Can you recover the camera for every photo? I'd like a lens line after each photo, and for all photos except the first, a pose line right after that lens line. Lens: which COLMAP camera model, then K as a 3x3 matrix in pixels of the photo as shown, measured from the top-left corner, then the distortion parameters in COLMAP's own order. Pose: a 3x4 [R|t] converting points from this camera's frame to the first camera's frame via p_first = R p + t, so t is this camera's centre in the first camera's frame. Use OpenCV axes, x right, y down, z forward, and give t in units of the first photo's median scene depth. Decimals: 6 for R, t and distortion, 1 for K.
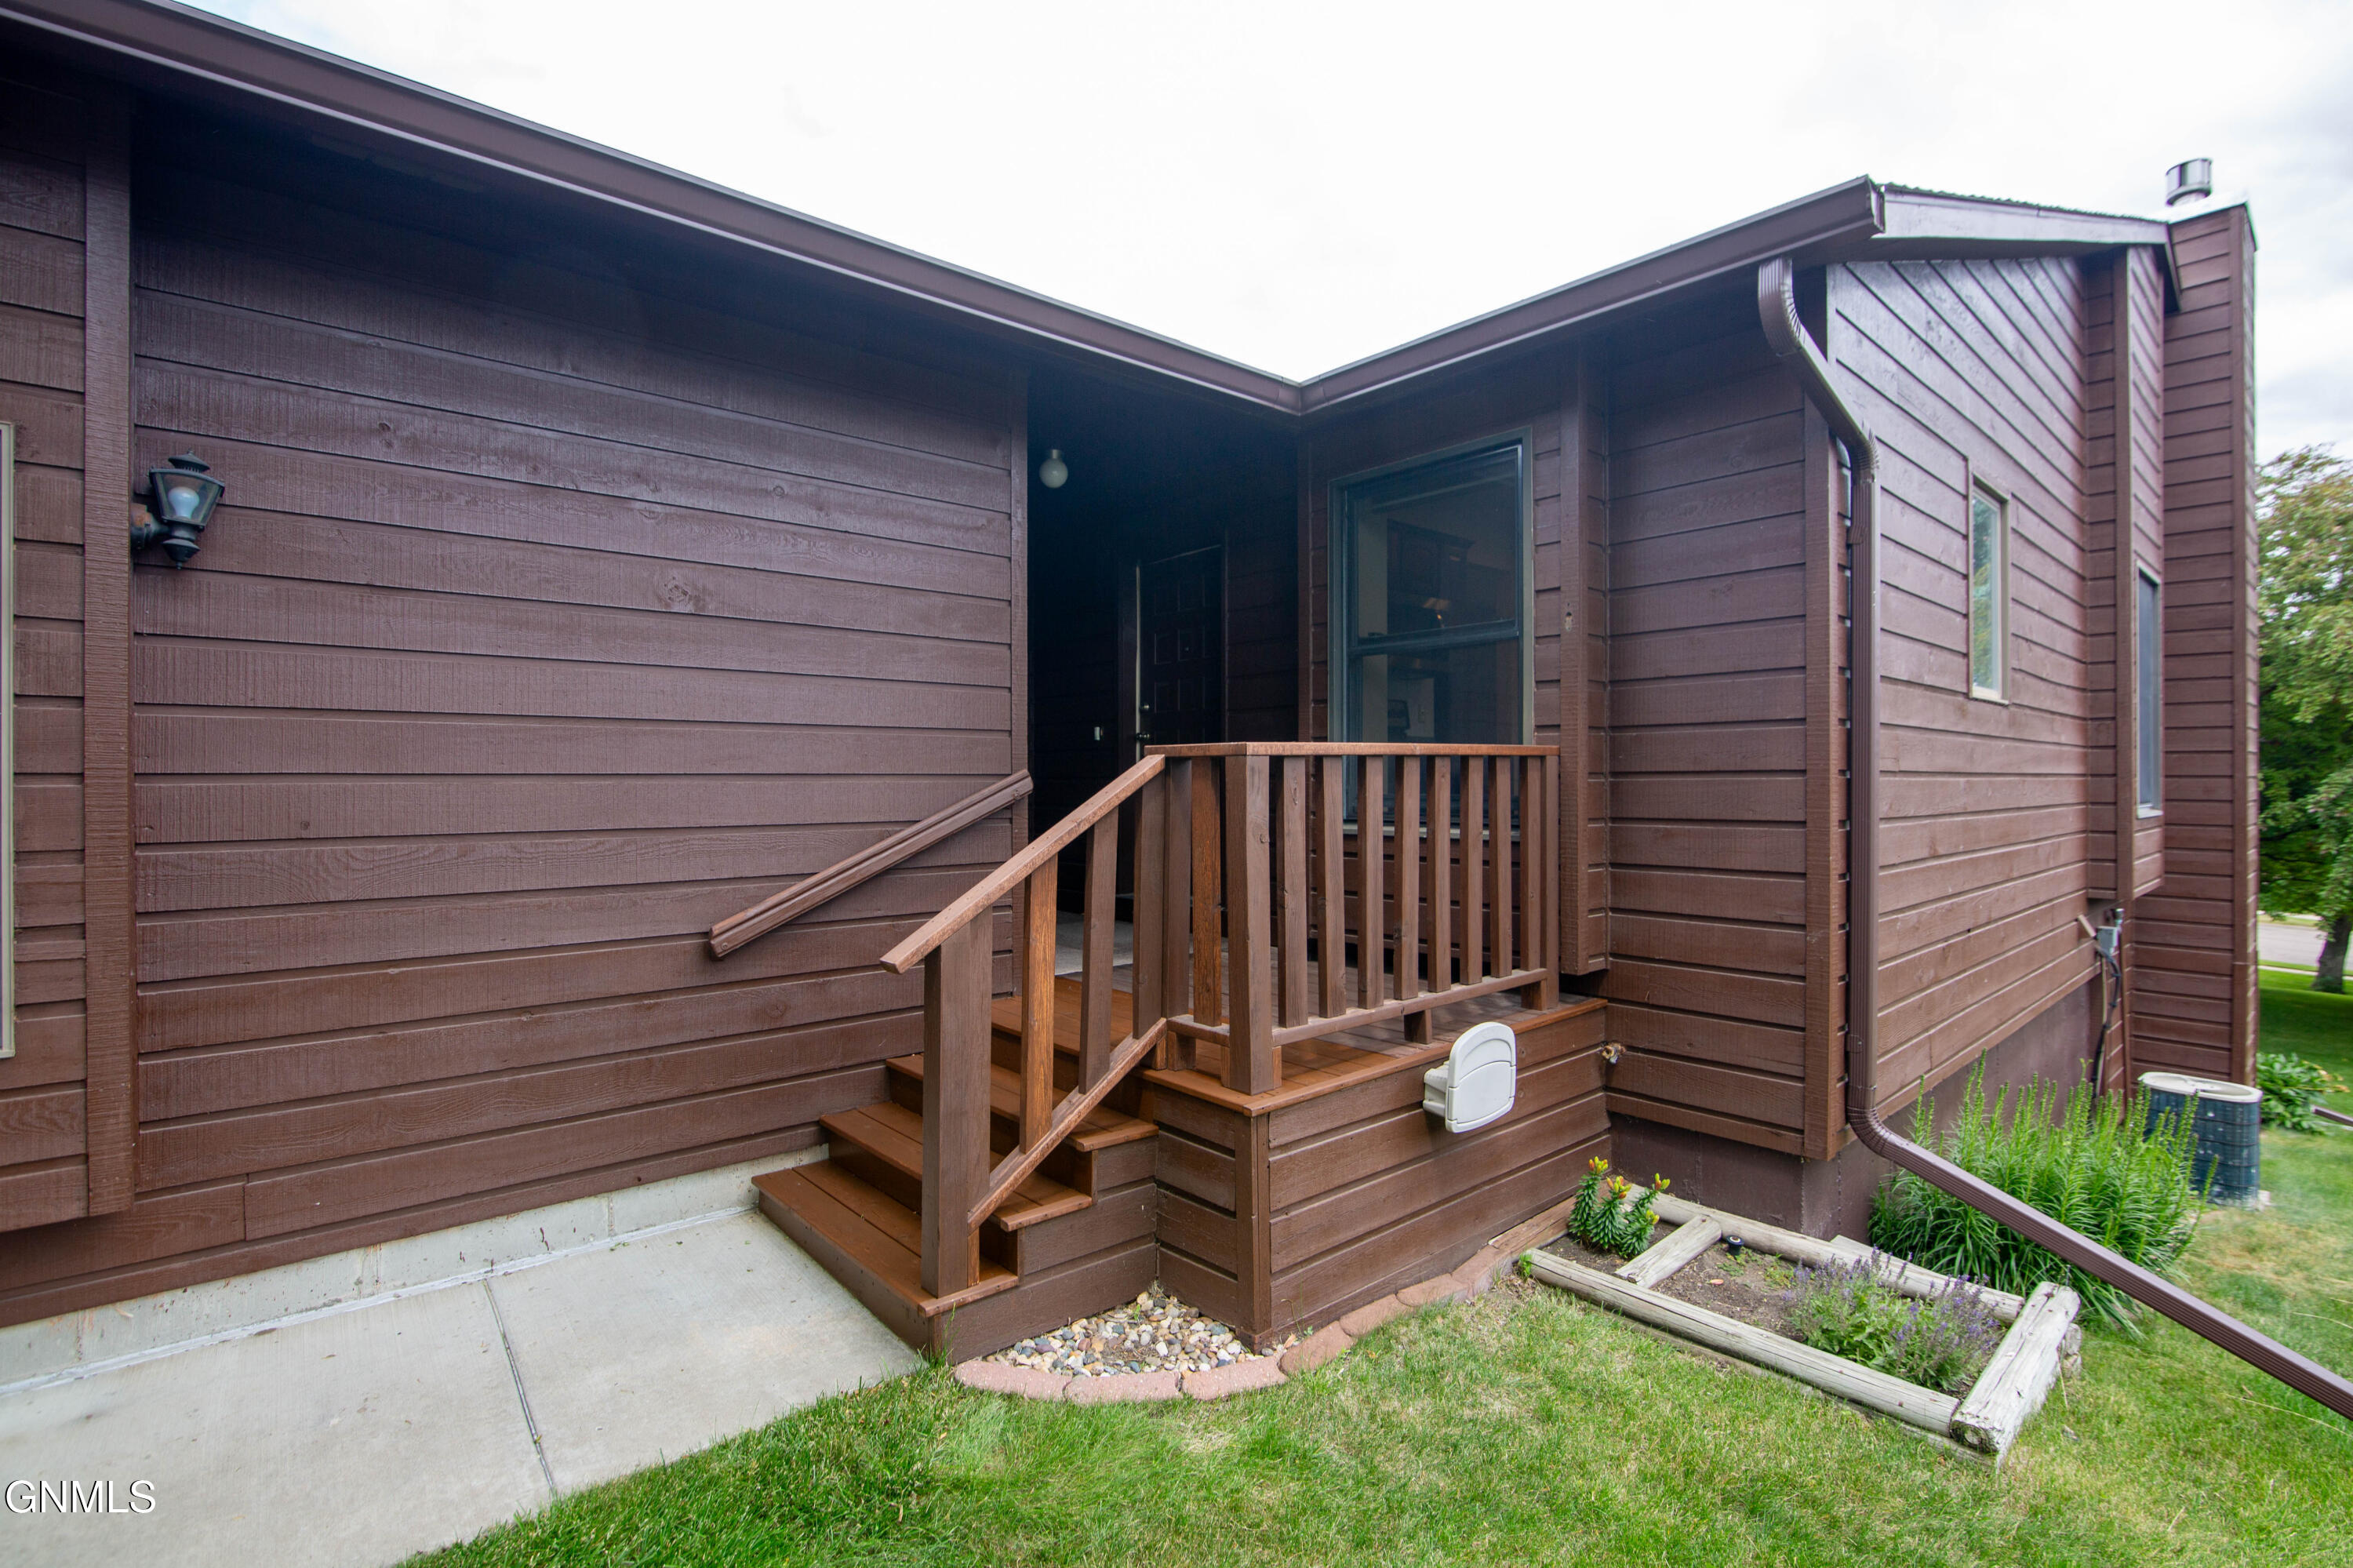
lens RADIAL K [[1085.3, 0, 1176.5], [0, 1085.3, 784.0], [0, 0, 1]] dist [-0.017685, -0.000137]
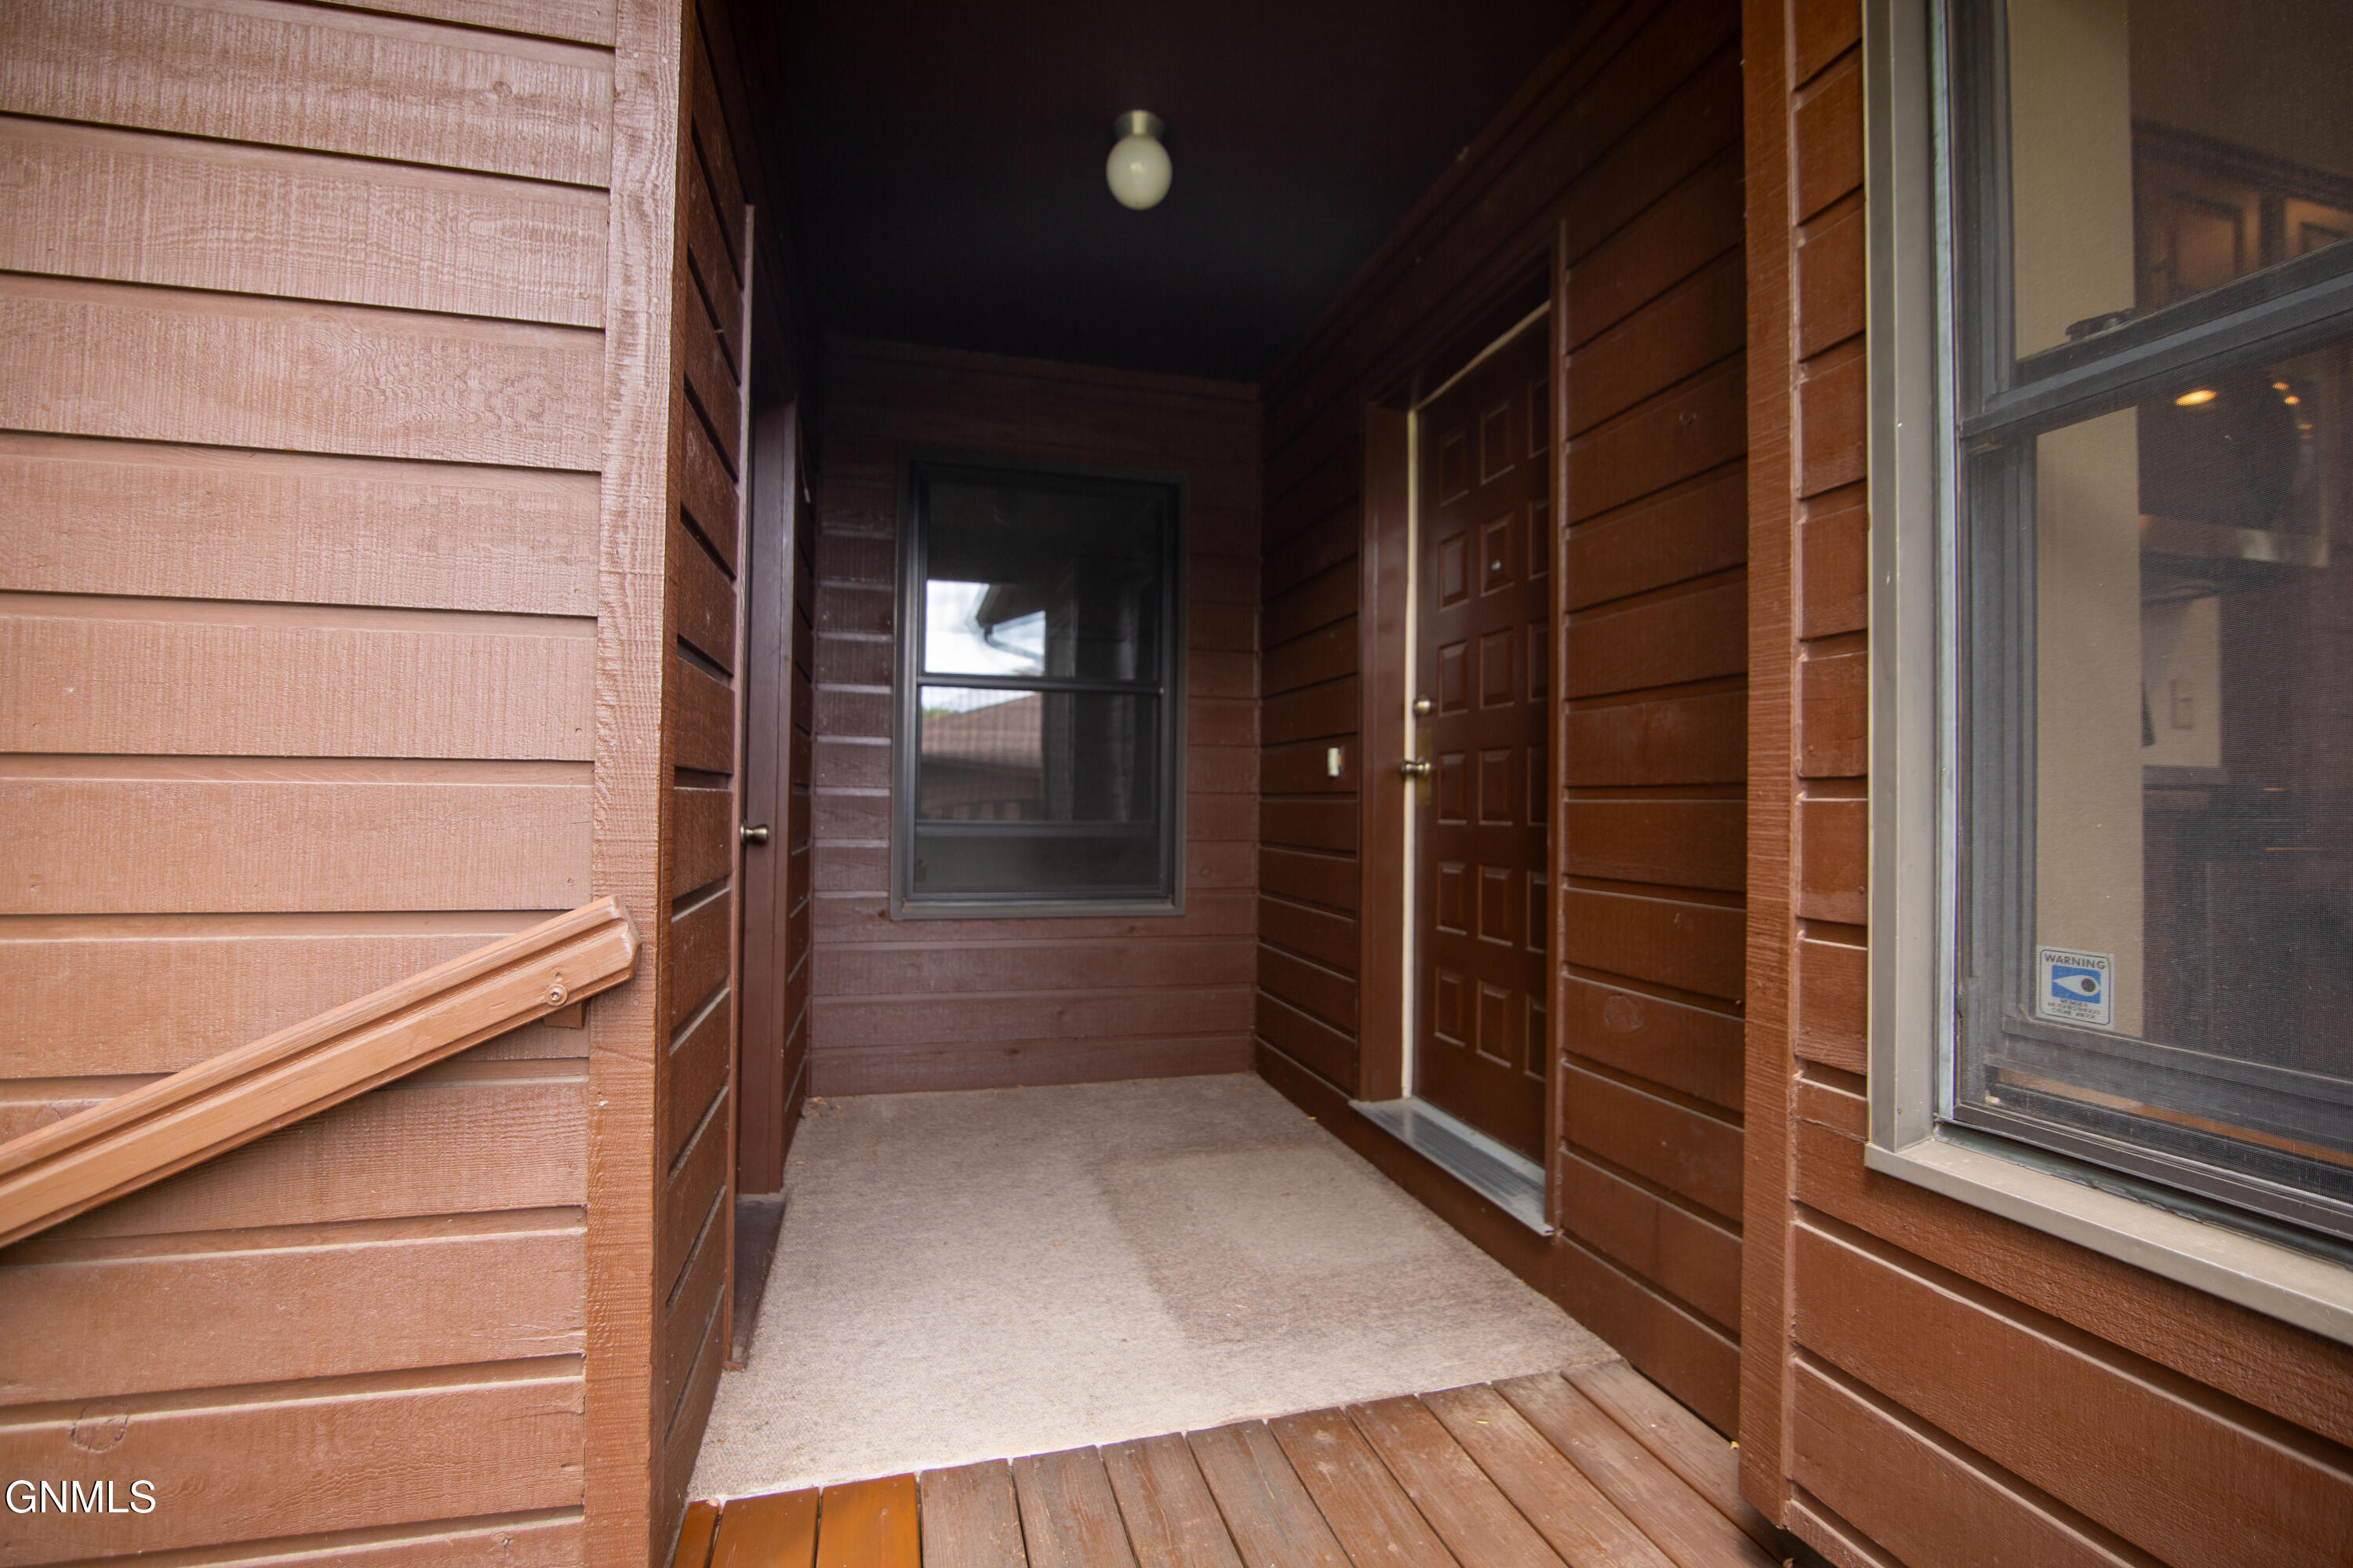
lens RADIAL K [[1085.3, 0, 1176.5], [0, 1085.3, 784.0], [0, 0, 1]] dist [-0.017685, -0.000137]
pose [[0.901582, 0.005074, -0.432579, 0.098673], [-0.016554, 0.999604, -0.022777, -0.031156], [0.432292, 0.027696, 0.901308, 0.677252]]
